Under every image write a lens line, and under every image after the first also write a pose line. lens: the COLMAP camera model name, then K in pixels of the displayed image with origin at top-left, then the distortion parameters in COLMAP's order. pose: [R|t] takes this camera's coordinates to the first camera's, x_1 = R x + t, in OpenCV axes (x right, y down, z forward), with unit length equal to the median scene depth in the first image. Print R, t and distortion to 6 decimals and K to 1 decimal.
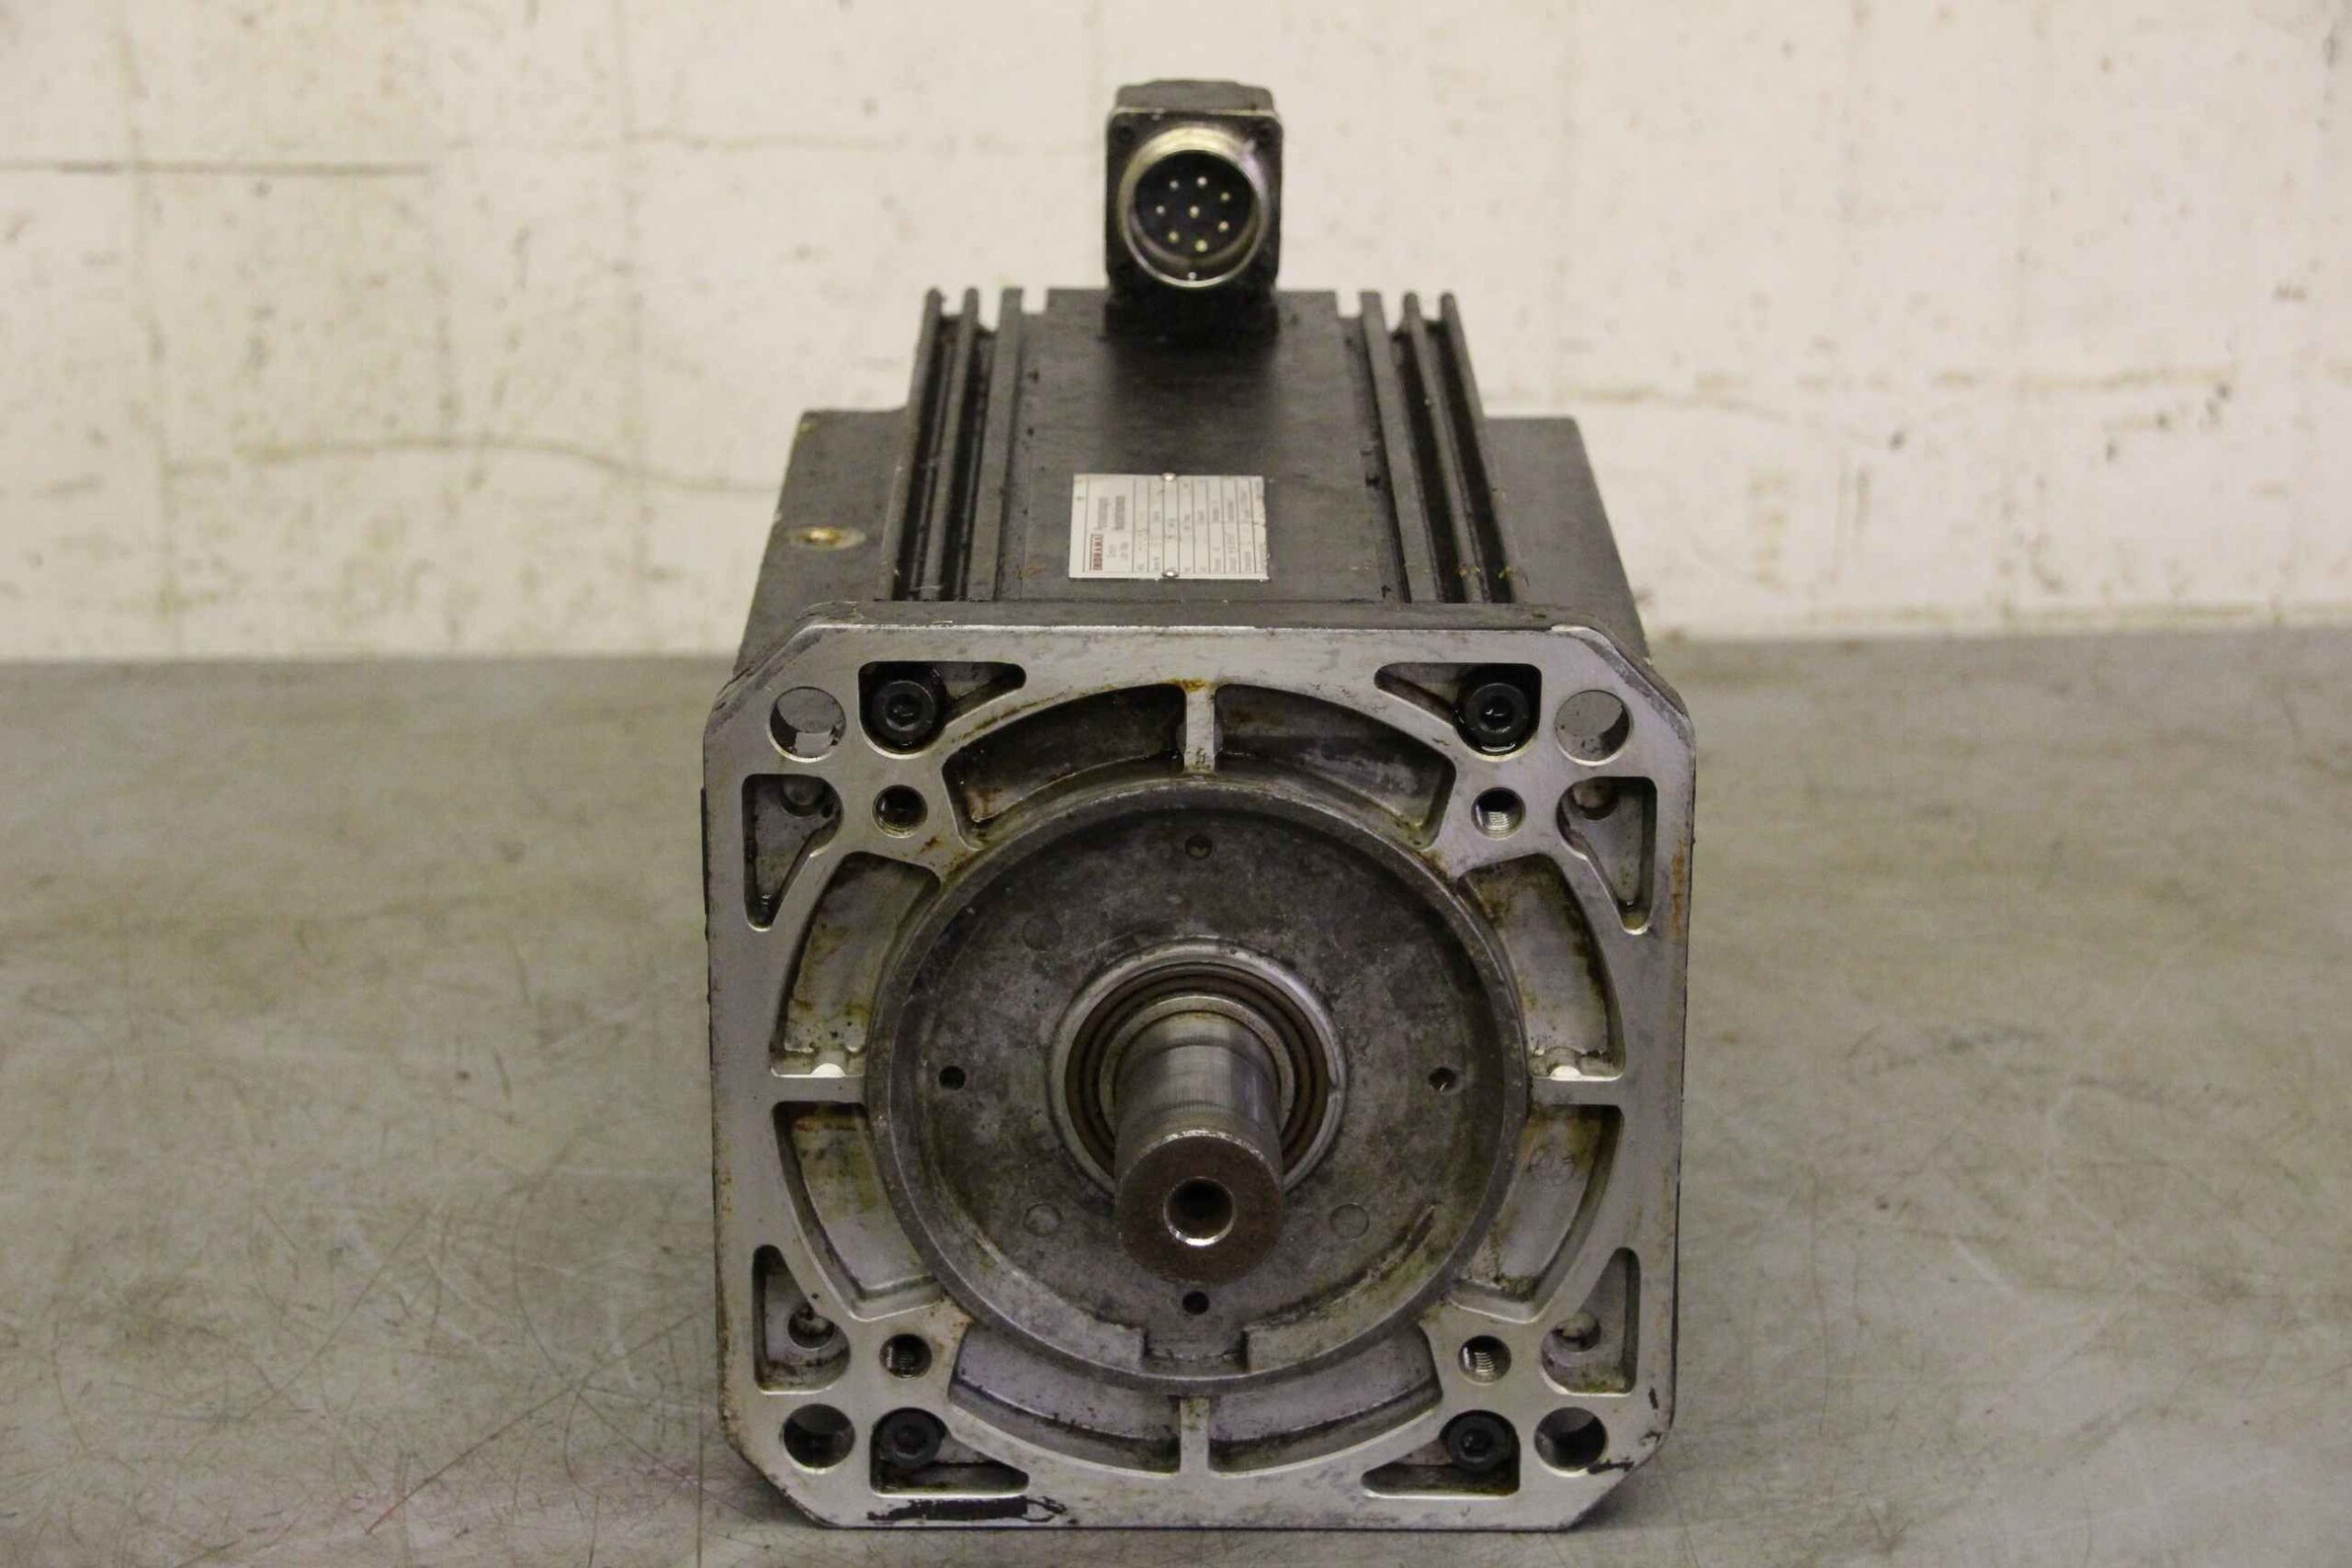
lens RADIAL K [[4995.9, 0, 1176.0], [0, 4995.9, 784.0], [0, 0, 1]] dist [0.379968, 0.952606]
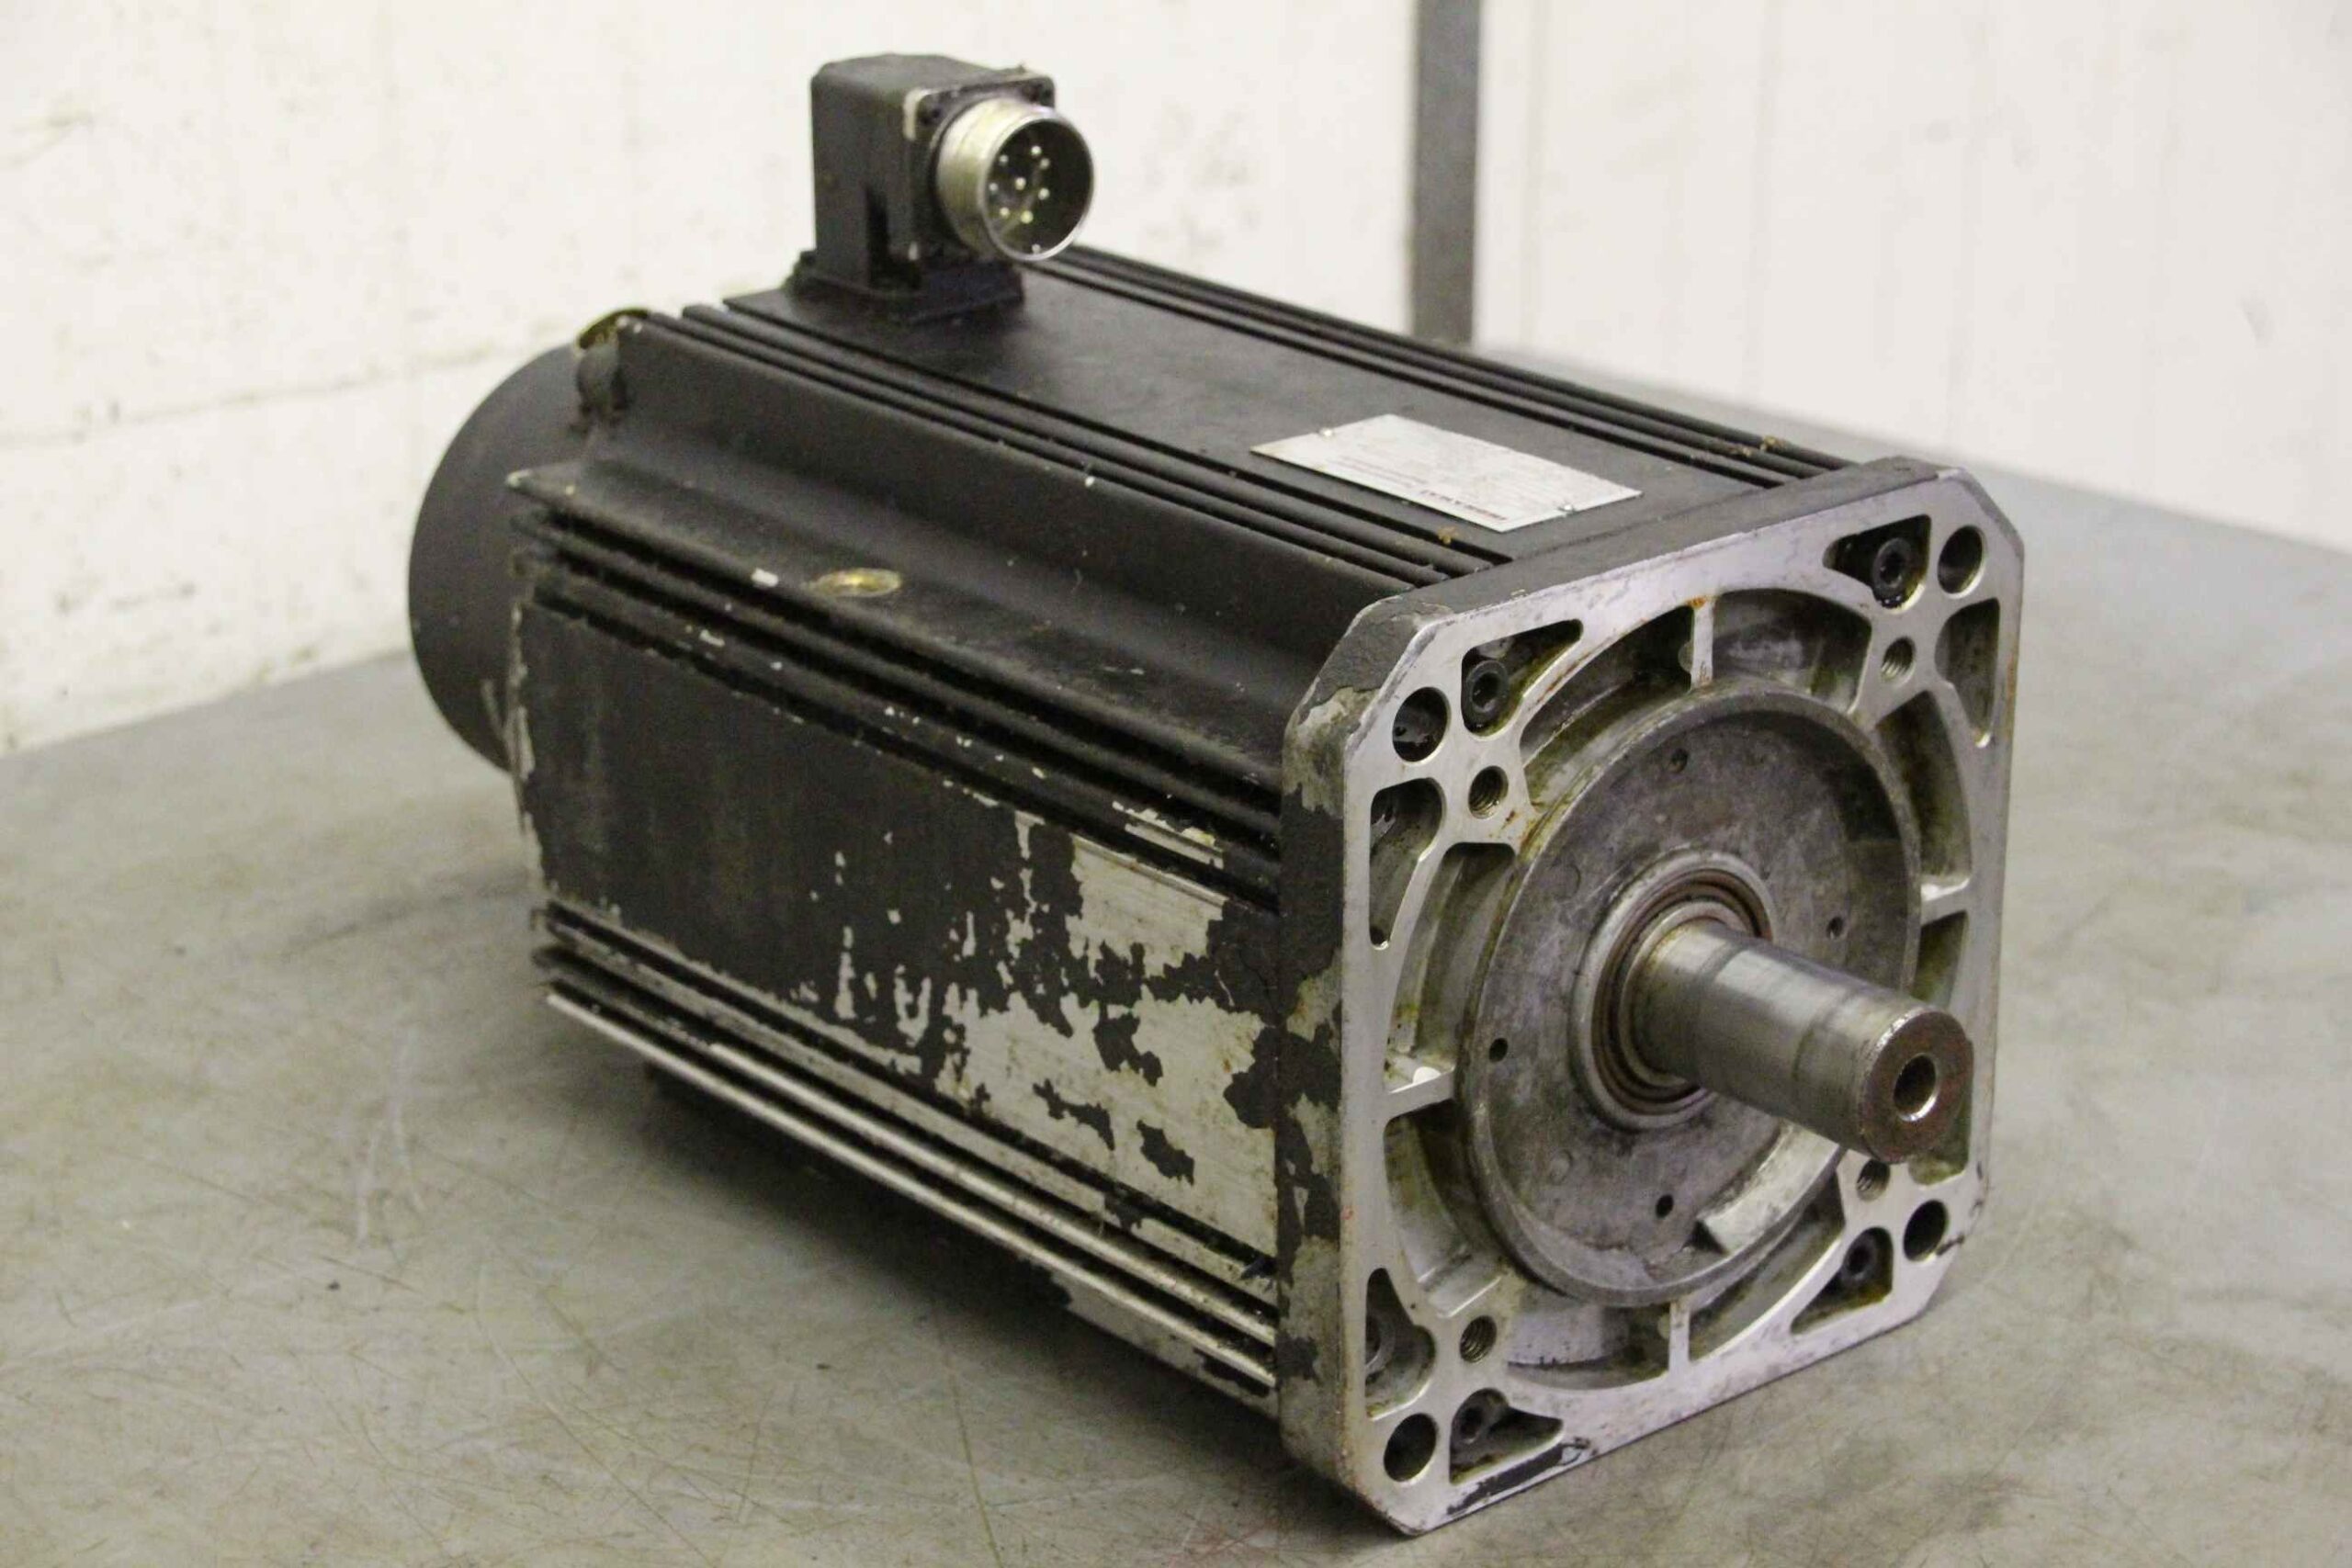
lens RADIAL K [[4833.1, 0, 1176.0], [0, 4833.1, 784.0], [0, 0, 1]] dist [0.301161, 1.761767]
pose [[0.762018, -0.233545, 0.603975, -0.527838], [0.217856, 0.970790, 0.100523, -0.082192], [-0.609809, 0.054980, 0.790639, 0.222373]]
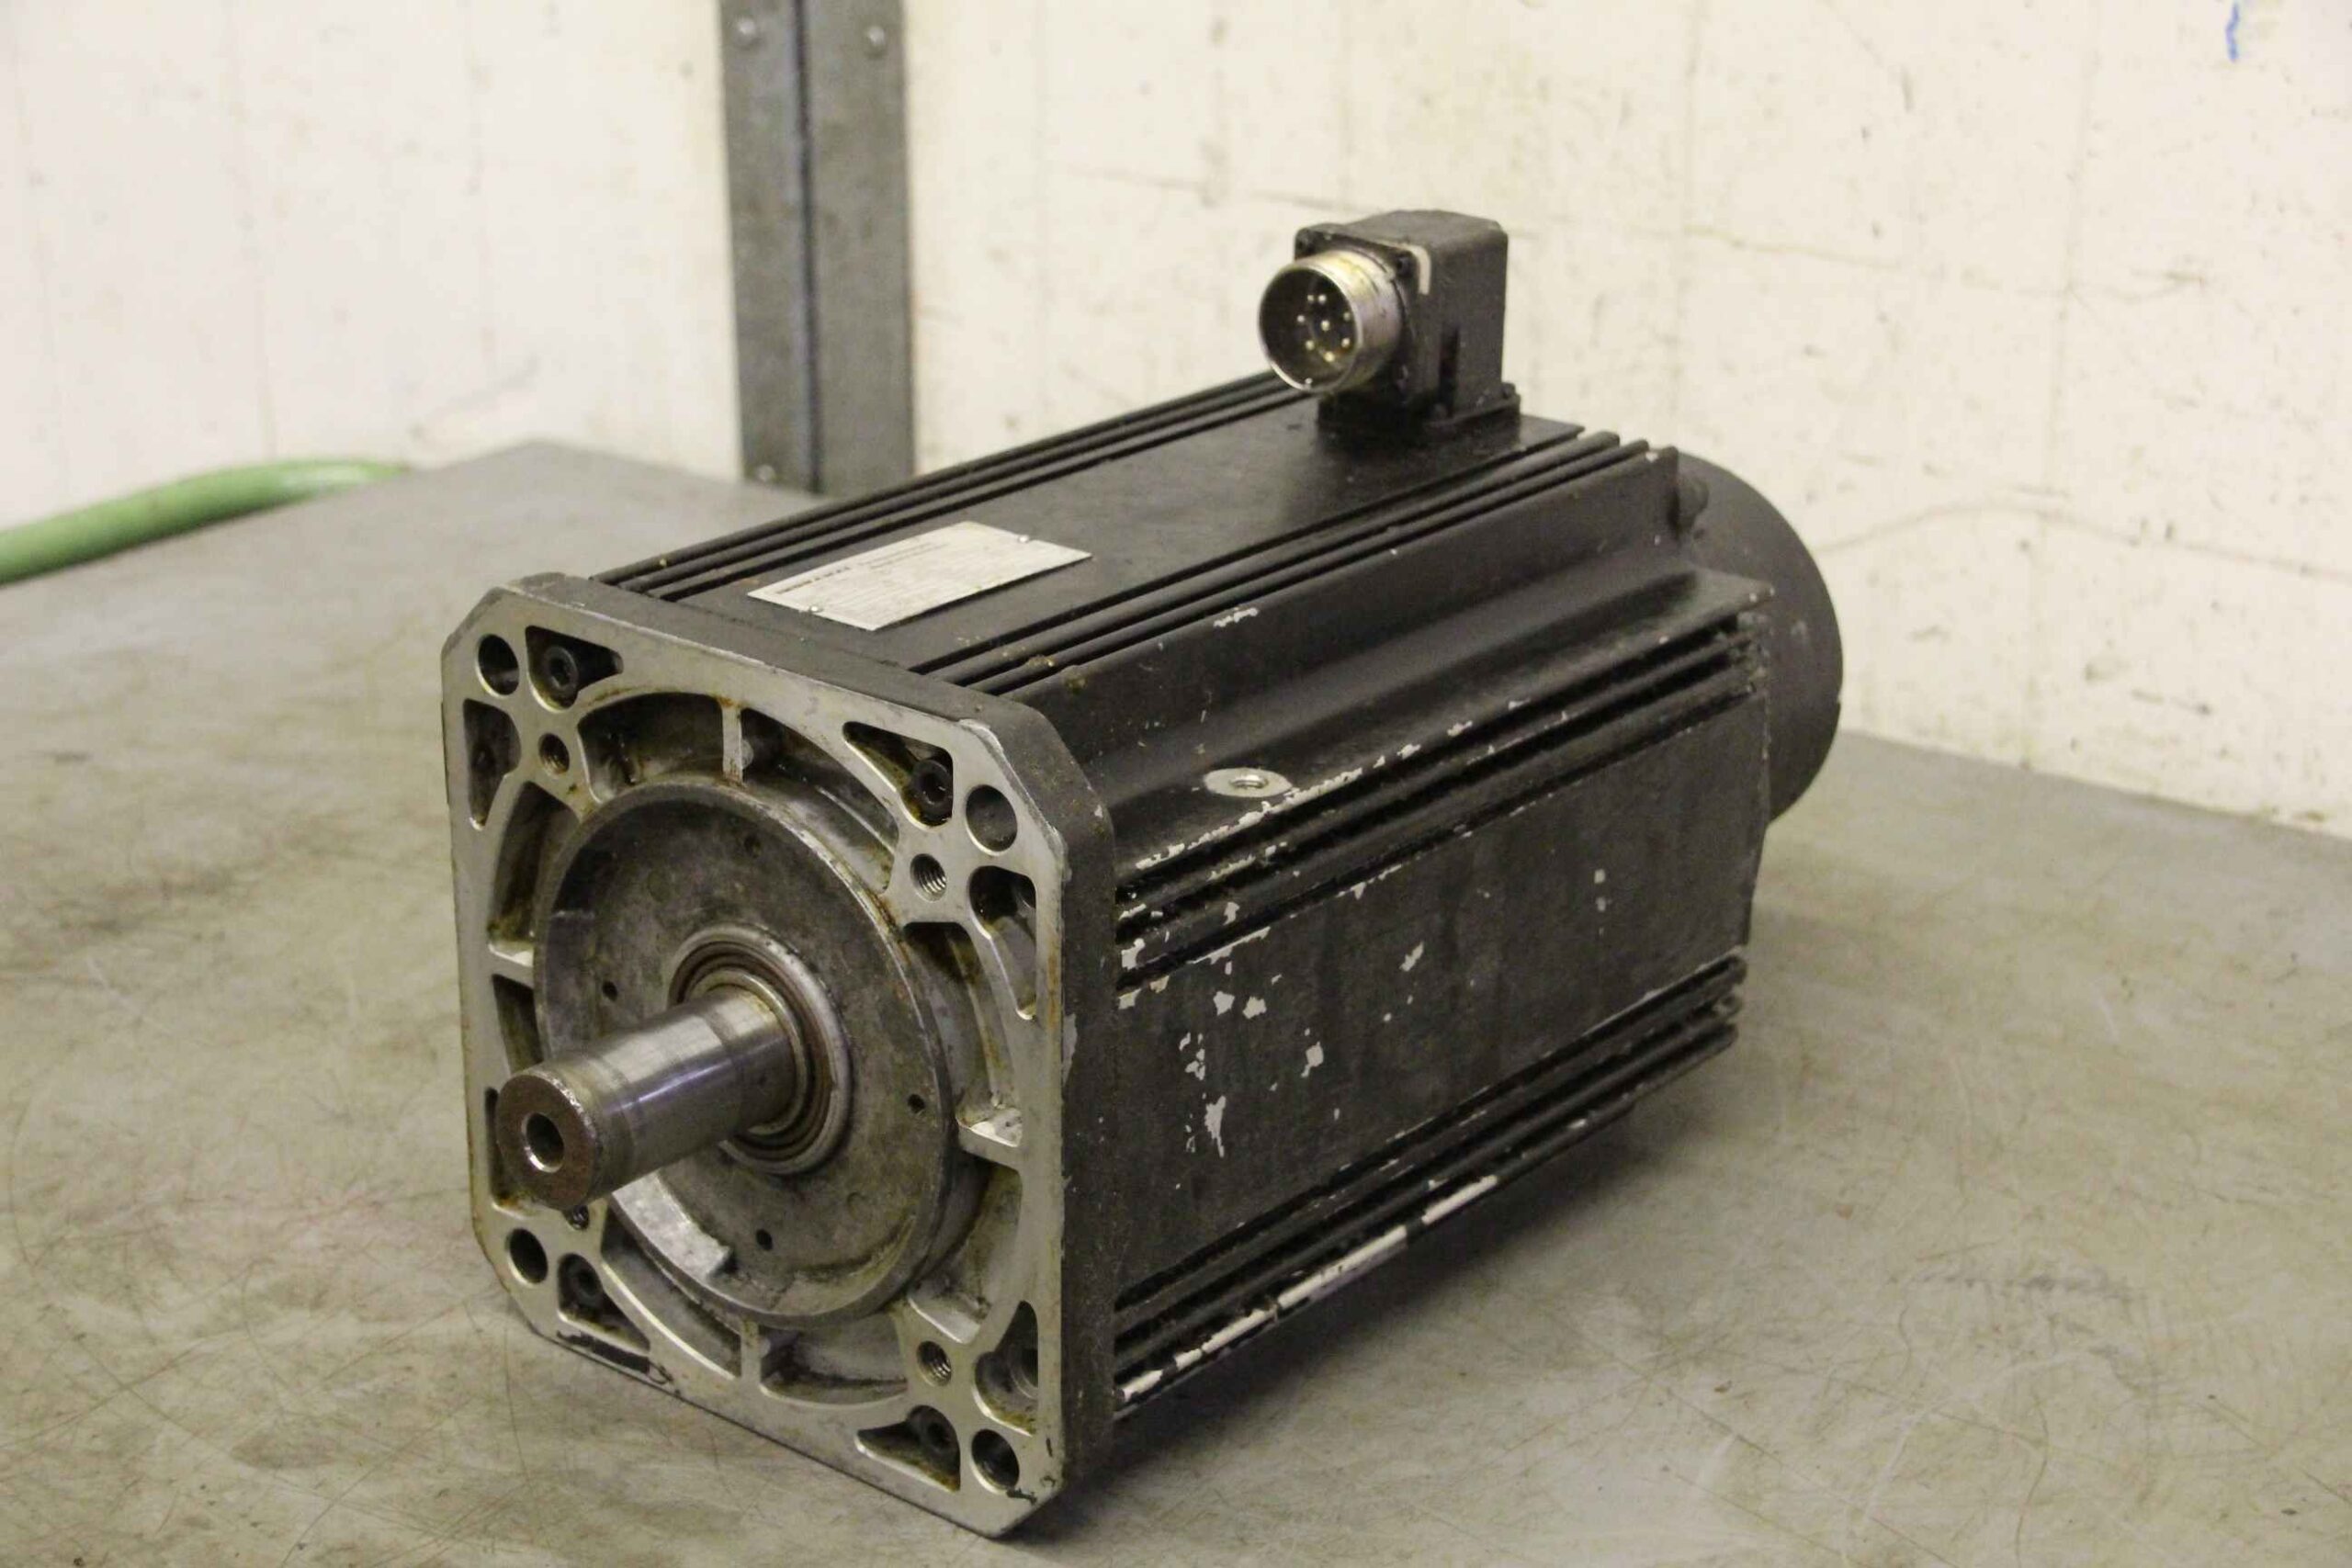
lens RADIAL K [[3976.7, 0, 1176.0], [0, 3976.7, 784.0], [0, 0, 1]] dist [0.178508, 0.916307]
pose [[0.770036, 0.223683, -0.597503, 0.485903], [-0.211322, 0.973082, 0.091943, -0.082512], [0.601986, 0.055466, 0.796578, 0.263777]]
